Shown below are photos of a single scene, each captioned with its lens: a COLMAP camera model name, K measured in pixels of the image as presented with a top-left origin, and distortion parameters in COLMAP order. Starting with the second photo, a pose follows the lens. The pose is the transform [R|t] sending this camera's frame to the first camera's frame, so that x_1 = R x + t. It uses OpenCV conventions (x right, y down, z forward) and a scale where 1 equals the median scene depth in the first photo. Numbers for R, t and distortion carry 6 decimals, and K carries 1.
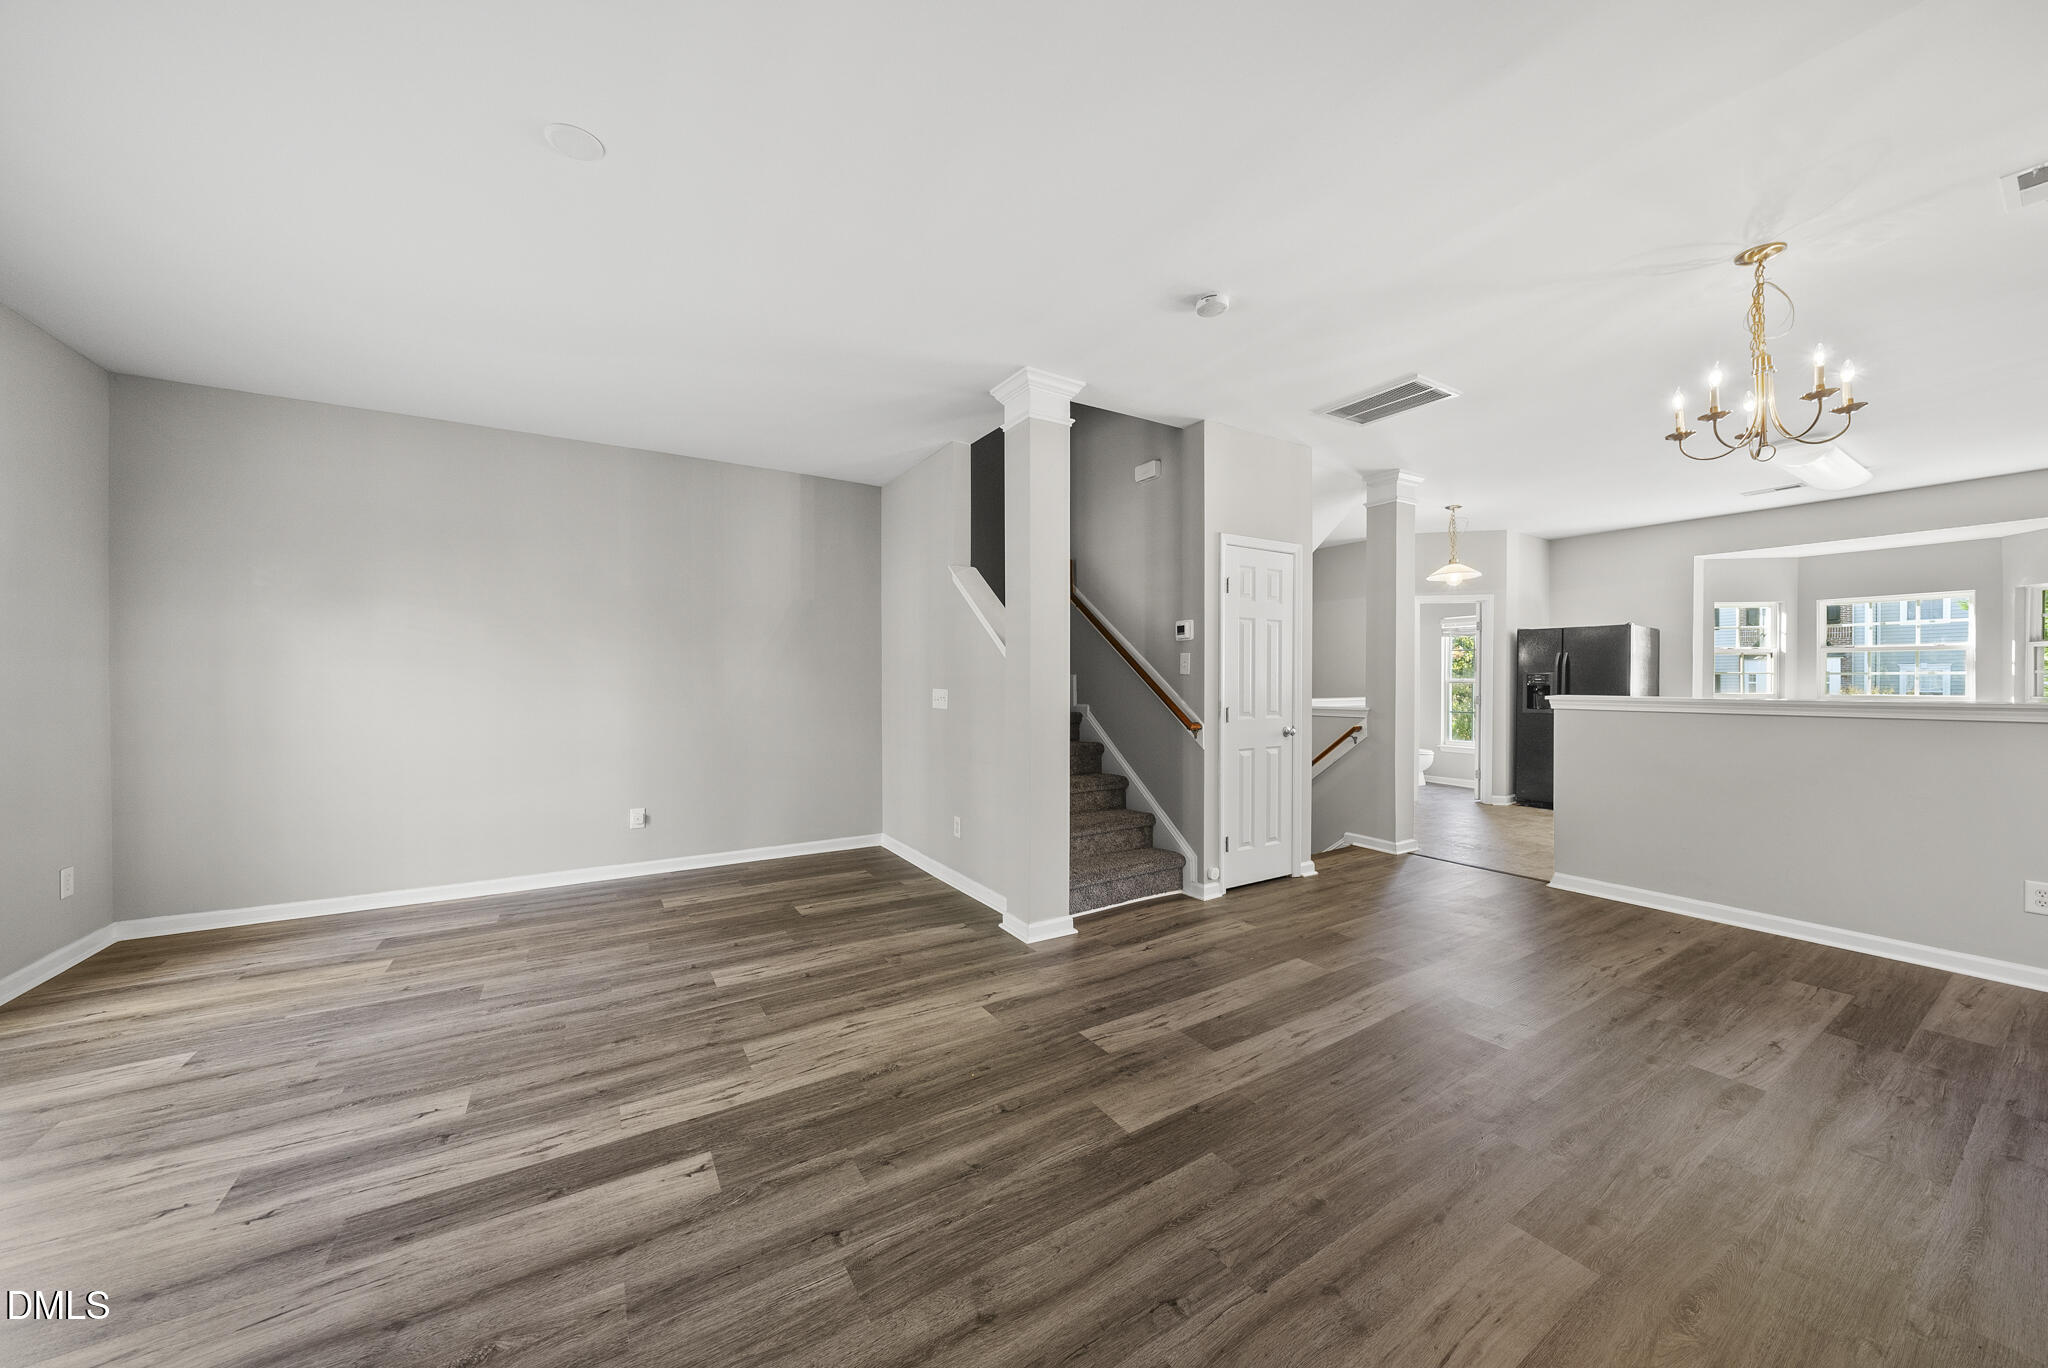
lens RADIAL K [[707.1, 0, 1021.2], [0, 707.1, 690.2], [0, 0, 1]] dist [-0.008376, 0.000306]
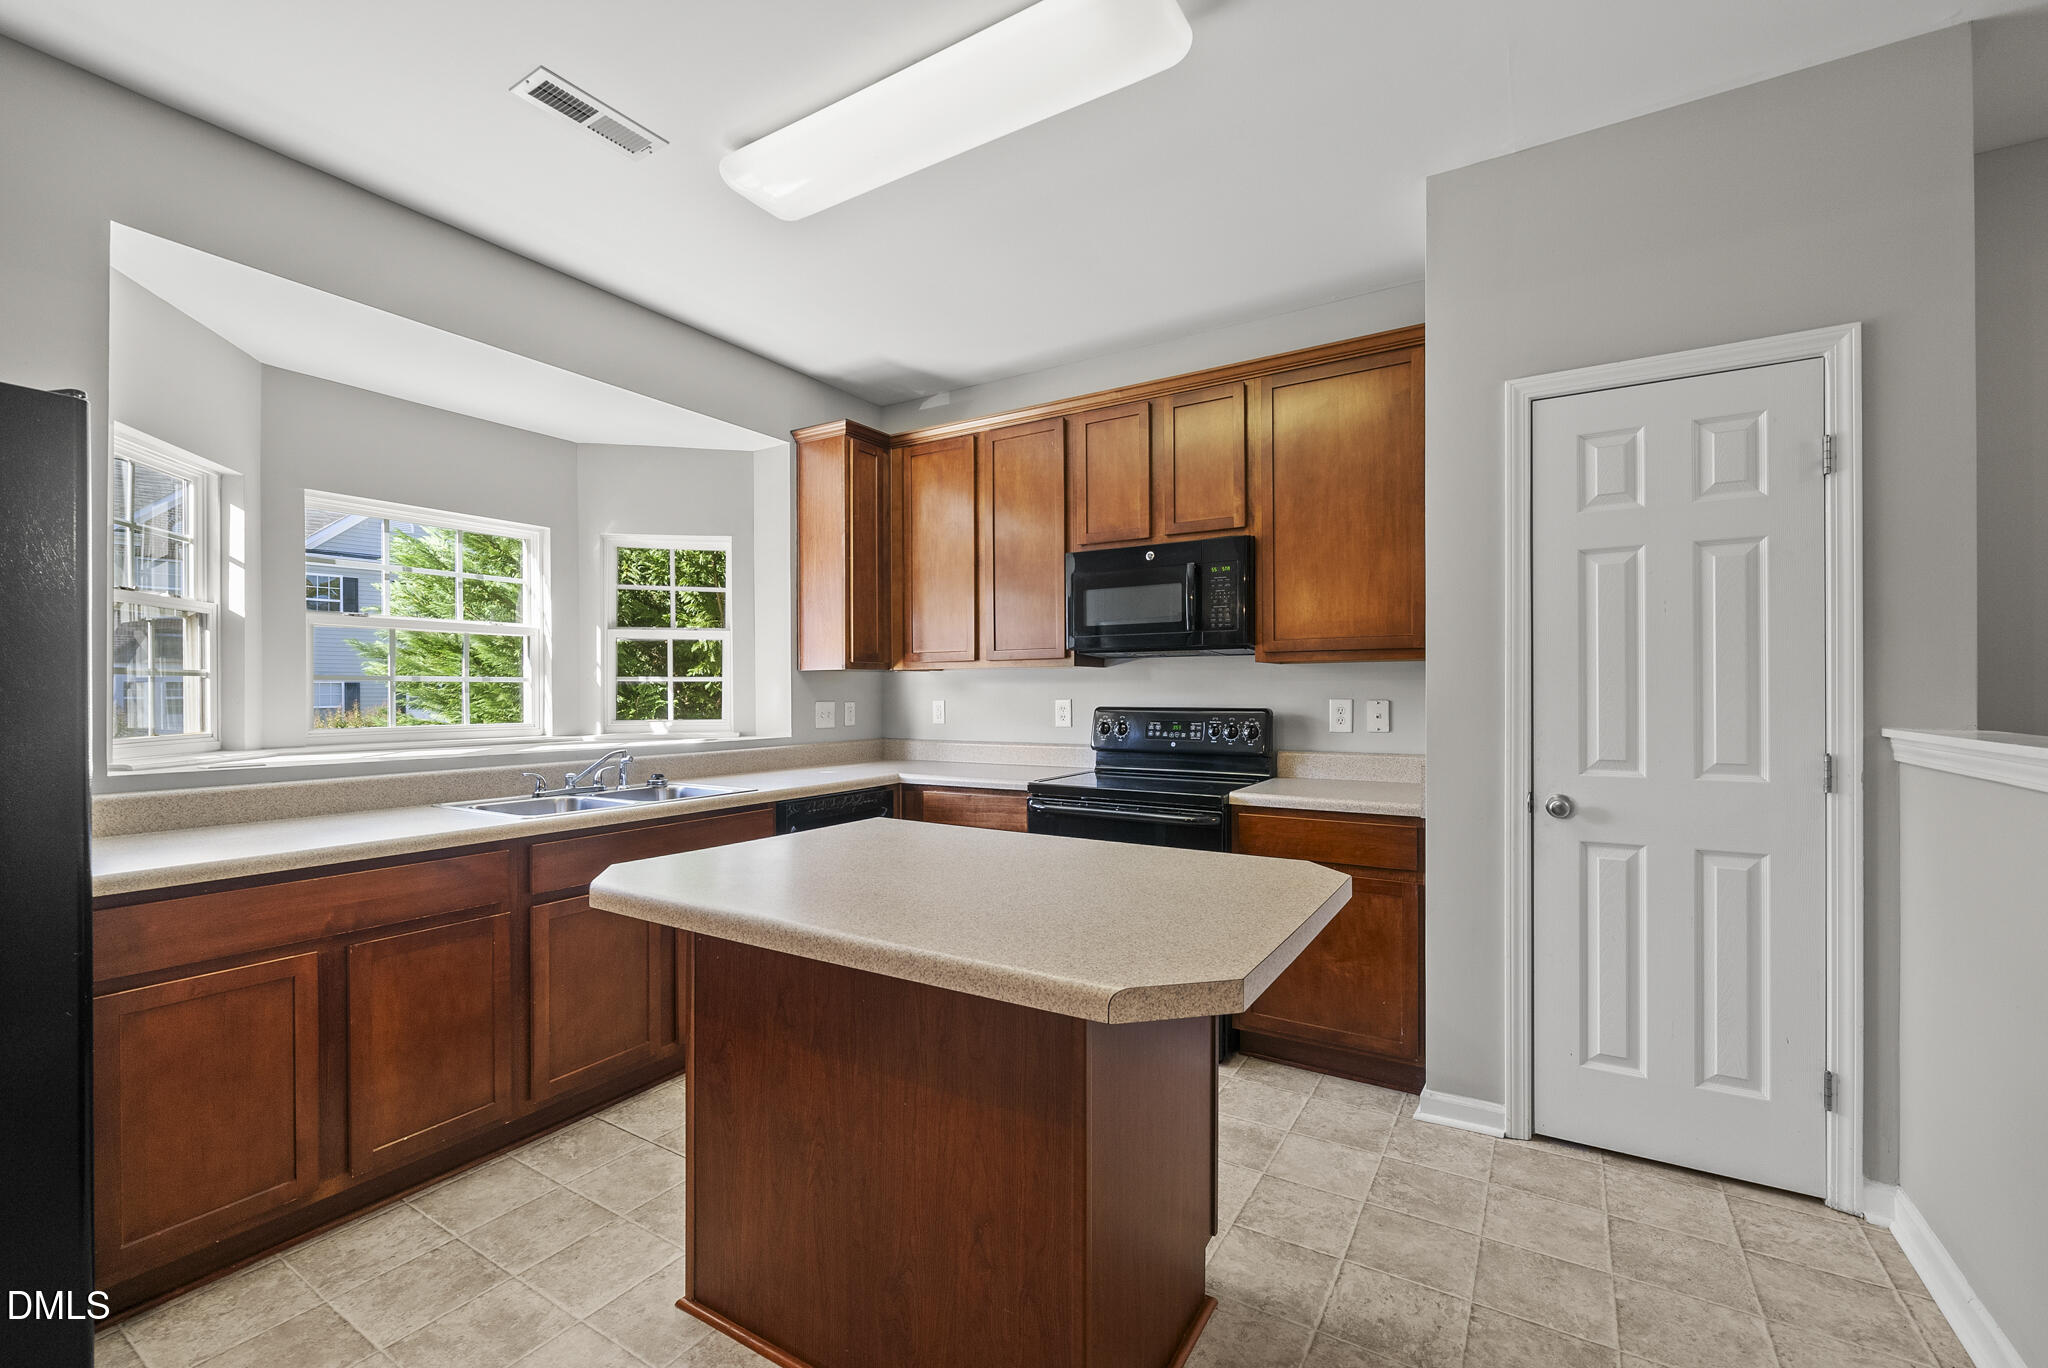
lens RADIAL K [[858.1, 0, 1022.0], [0, 858.1, 692.9], [0, 0, 1]] dist [-0.002175, -0.000167]
pose [[-0.447216, 0.003777, 0.894418, 1.655579], [0.016590, 0.999854, 0.004073, -0.032174], [-0.894272, 0.016660, -0.447214, 2.669438]]
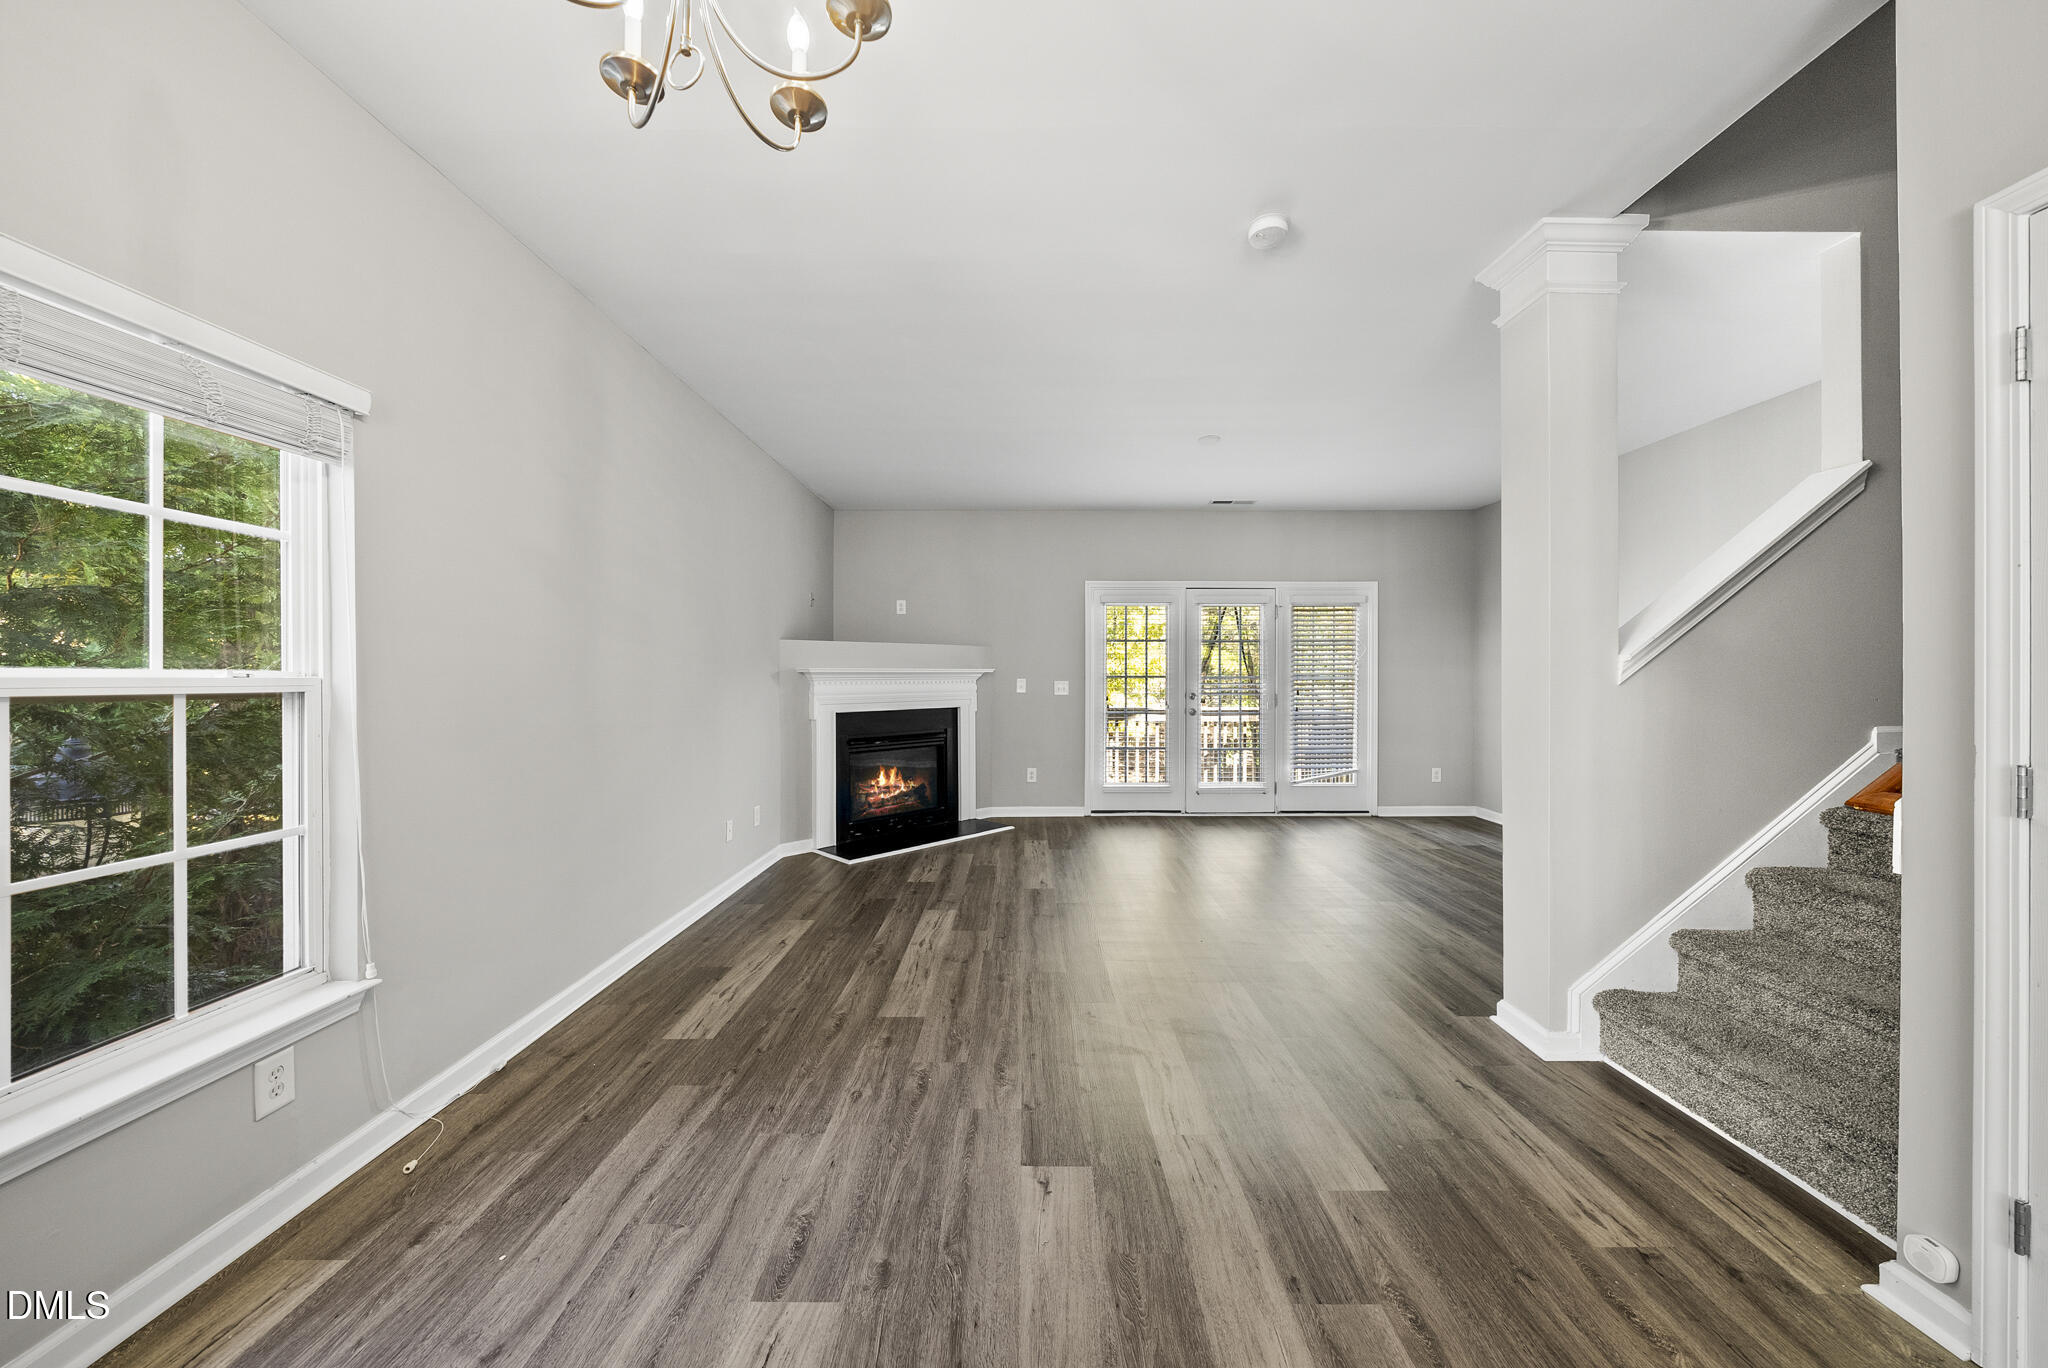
lens RADIAL K [[711.8, 0, 1026.2], [0, 711.8, 678.9], [0, 0, 1]] dist [-0.008655, -0.000098]
pose [[-0.527060, 0.004208, -0.849817, 1.541328], [-0.008936, 0.999905, 0.010494, -0.023834], [0.849781, 0.013125, -0.526973, 1.615547]]
